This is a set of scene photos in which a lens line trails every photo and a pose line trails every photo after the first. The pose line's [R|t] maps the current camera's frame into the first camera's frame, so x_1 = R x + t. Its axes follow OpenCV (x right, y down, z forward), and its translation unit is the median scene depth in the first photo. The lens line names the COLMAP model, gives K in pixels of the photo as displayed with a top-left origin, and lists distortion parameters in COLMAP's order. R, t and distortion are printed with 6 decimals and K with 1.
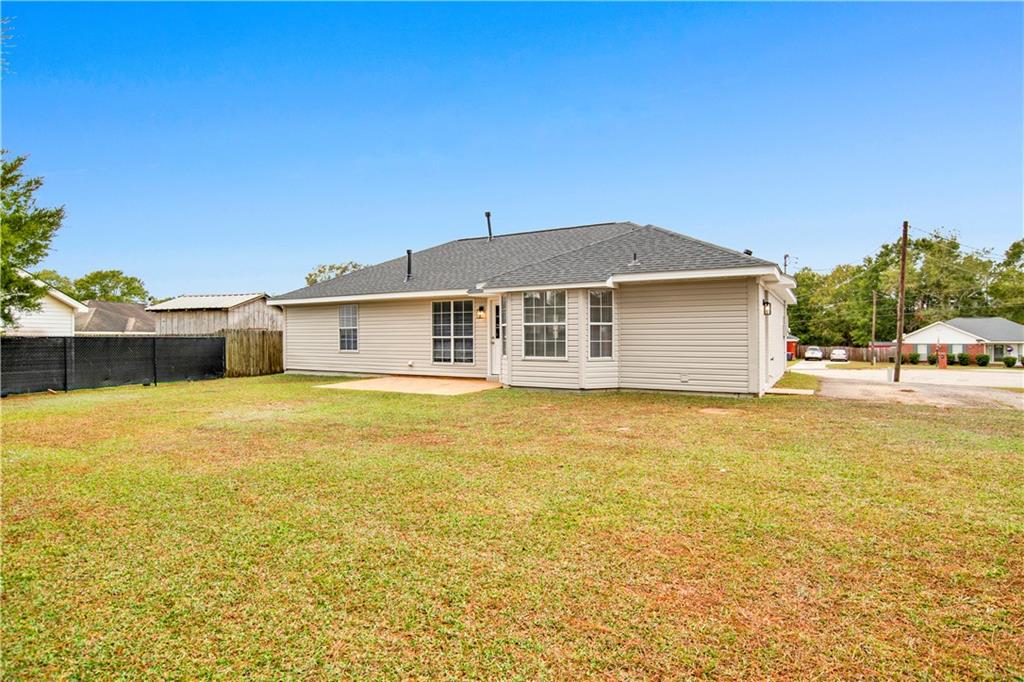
lens RADIAL K [[545.5, 0, 512.6], [0, 545.5, 340.6], [0, 0, 1]] dist [-0.059744, 0.018300]
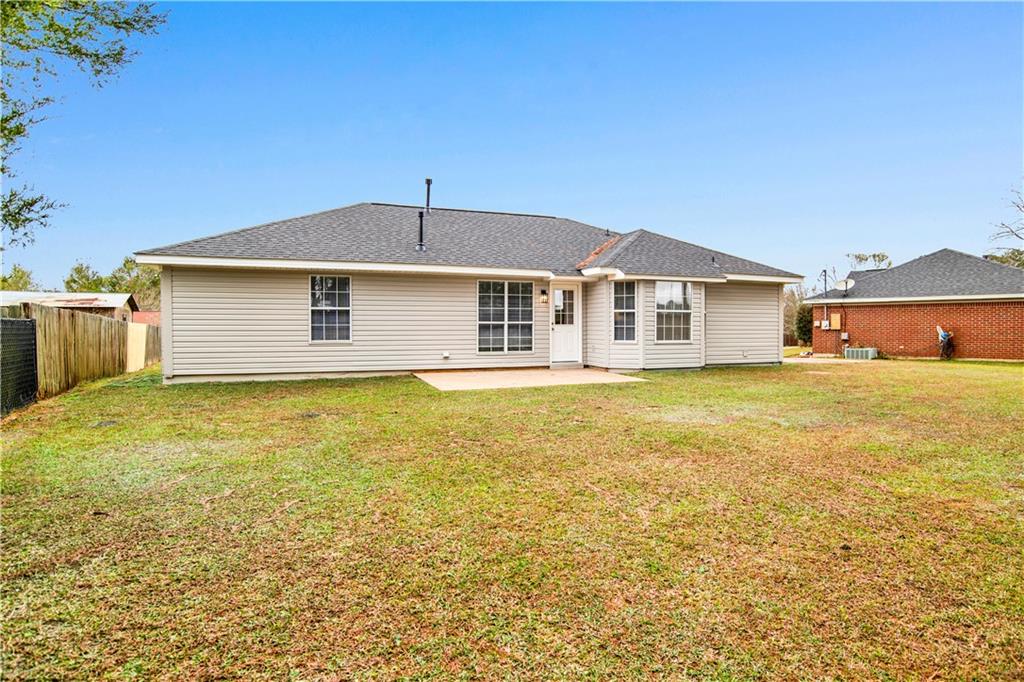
lens RADIAL K [[545.5, 0, 516.1], [0, 545.5, 335.3], [0, 0, 1]] dist [-0.059744, 0.018300]
pose [[0.628103, -0.011046, 0.778052, -0.789426], [0.003114, 0.999927, 0.011683, 0.003735], [-0.778124, -0.004915, 0.628091, 0.434091]]
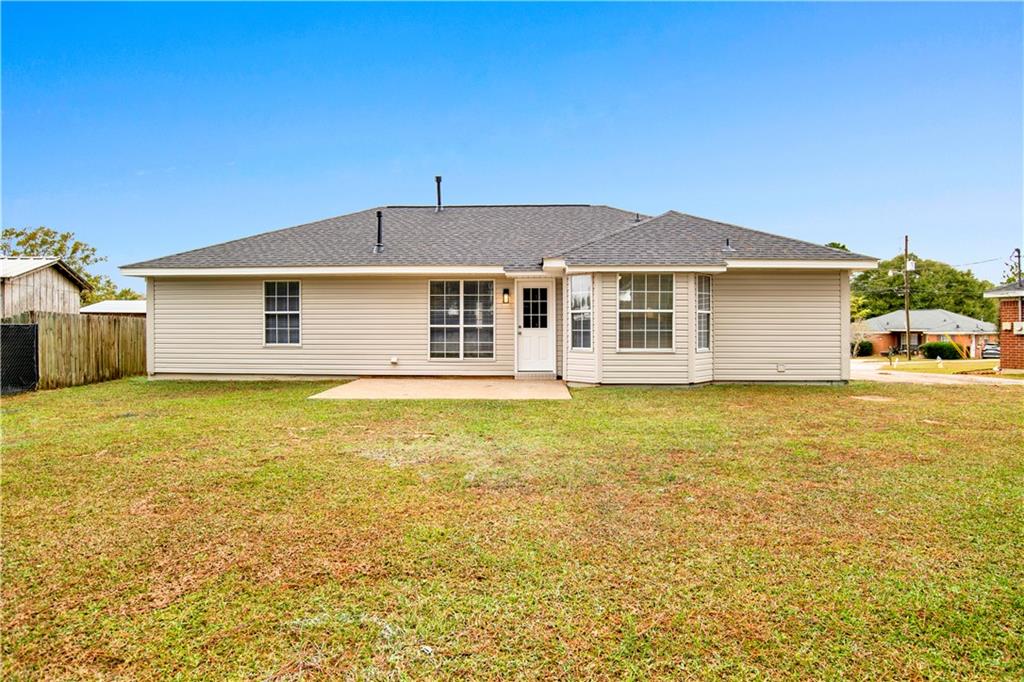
lens RADIAL K [[545.5, 0, 513.4], [0, 545.5, 334.2], [0, 0, 1]] dist [-0.059744, 0.018300]
pose [[0.882135, -0.003080, 0.470987, -0.420067], [0.000421, 0.999983, 0.005750, 0.000938], [-0.470997, -0.004874, 0.882122, 0.262588]]
